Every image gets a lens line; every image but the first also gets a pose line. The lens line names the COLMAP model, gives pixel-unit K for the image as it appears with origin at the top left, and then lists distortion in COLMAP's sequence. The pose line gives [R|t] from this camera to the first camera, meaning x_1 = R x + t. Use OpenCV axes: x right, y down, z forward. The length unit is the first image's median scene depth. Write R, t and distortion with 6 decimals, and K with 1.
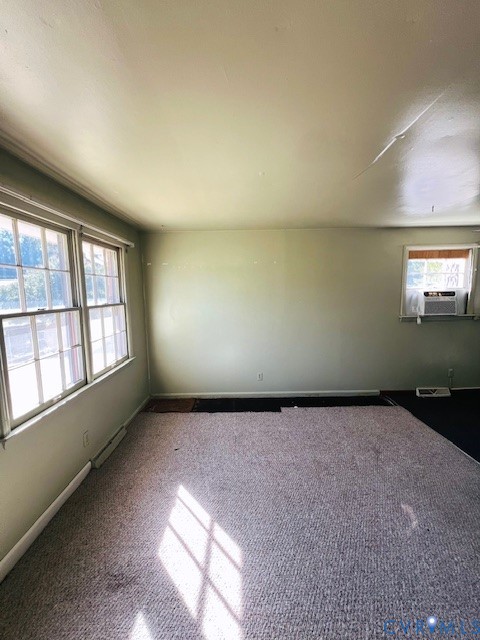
lens RADIAL K [[255.8, 0, 240.7], [0, 255.8, 318.7], [0, 0, 1]] dist [0.002742, -0.000183]
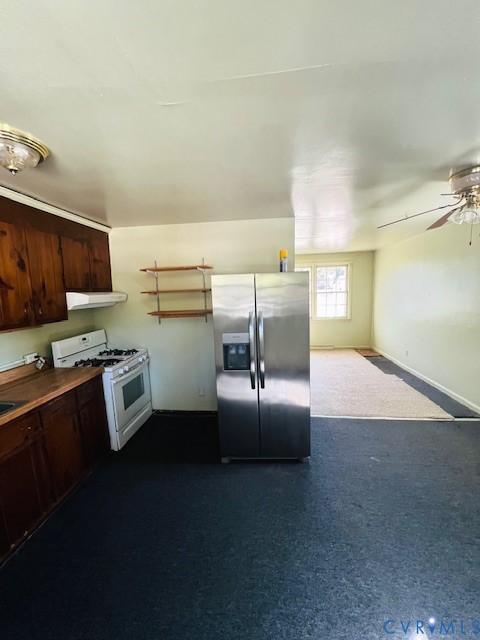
lens RADIAL K [[255.8, 0, 240.4], [0, 255.8, 318.9], [0, 0, 1]] dist [0.002742, -0.000183]
pose [[-0.109616, 0.145468, -0.983272, 1.538902], [-0.067890, 0.985827, 0.153415, -0.091809], [0.991653, 0.083571, -0.098186, 0.317898]]
